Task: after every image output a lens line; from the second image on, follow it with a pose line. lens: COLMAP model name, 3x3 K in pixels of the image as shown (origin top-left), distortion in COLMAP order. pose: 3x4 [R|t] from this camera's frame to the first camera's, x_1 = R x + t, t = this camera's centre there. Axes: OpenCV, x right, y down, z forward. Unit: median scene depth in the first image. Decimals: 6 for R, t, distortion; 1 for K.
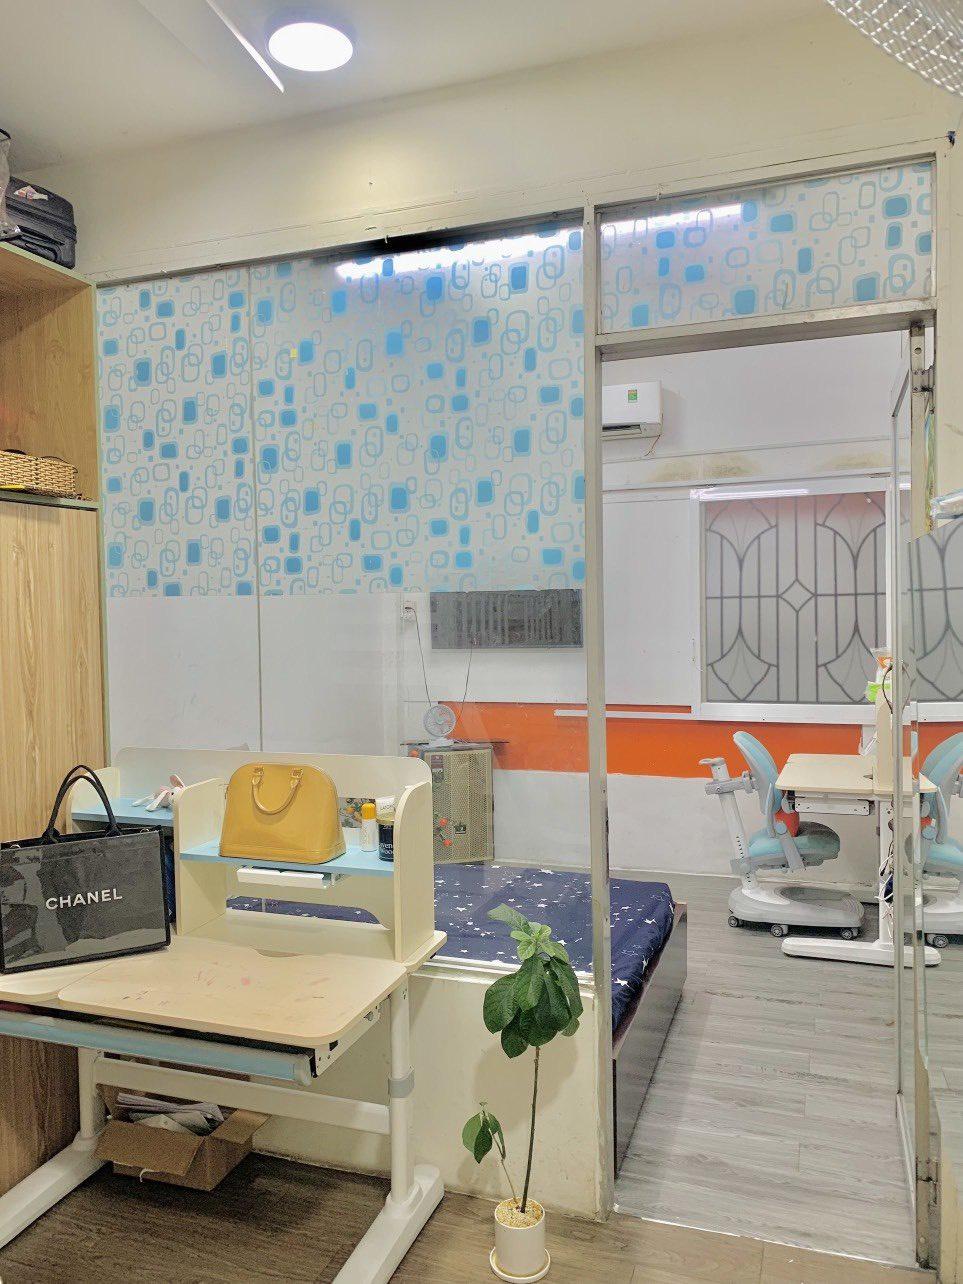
lens RADIAL K [[980.5, 0, 483.2], [0, 980.5, 636.8], [0, 0, 1]] dist [-0.006292, -0.010945]
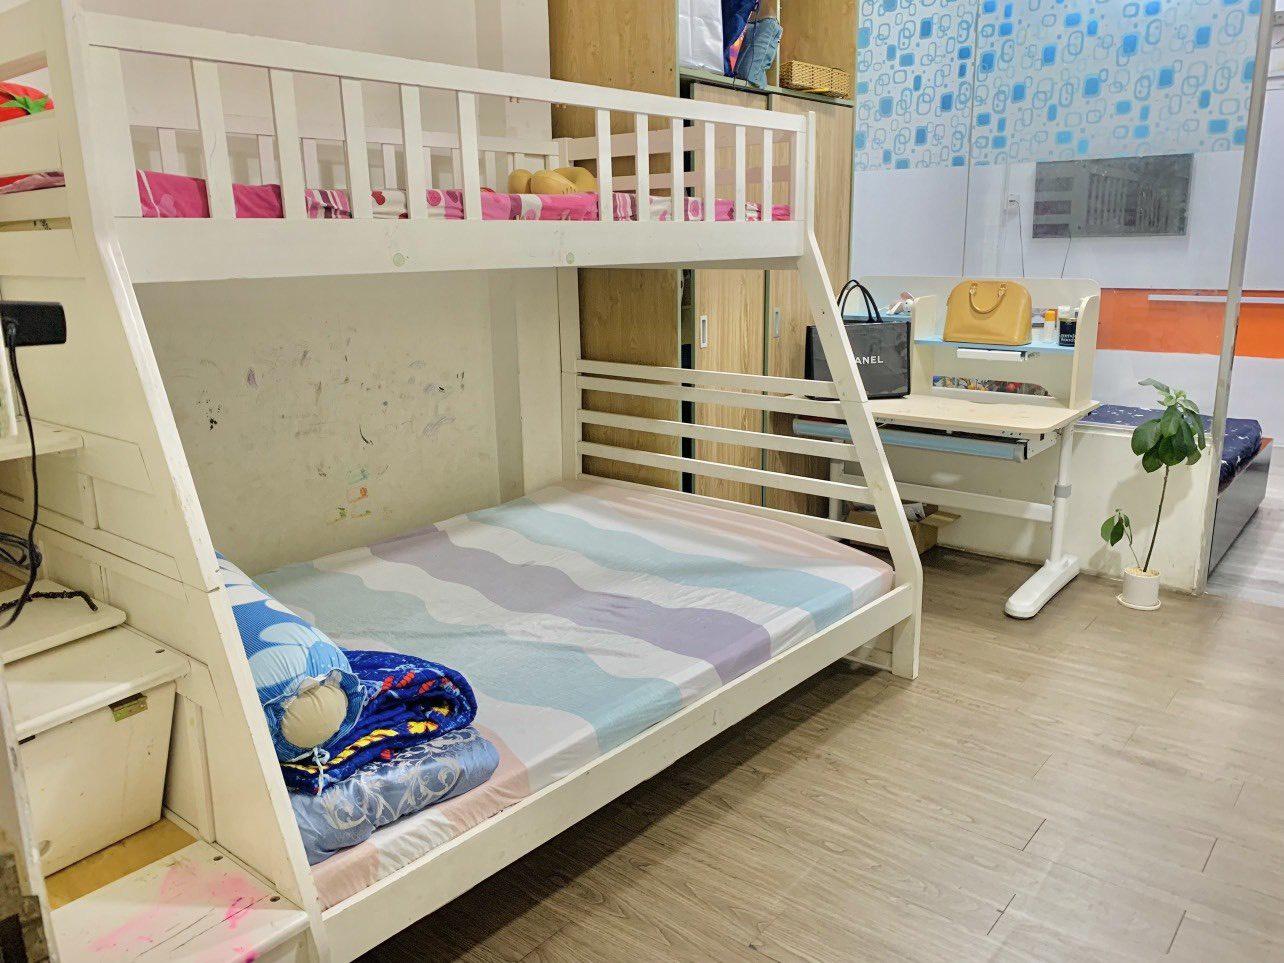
lens RADIAL K [[980.5, 0, 636.7], [0, 980.5, 484.5], [0, 0, 1]] dist [-0.006292, -0.010945]
pose [[0.938025, 0.082701, -0.336557, -0.176931], [-0.008151, 0.976106, 0.217140, 0.109457], [0.346473, -0.200940, 0.916286, -0.576524]]
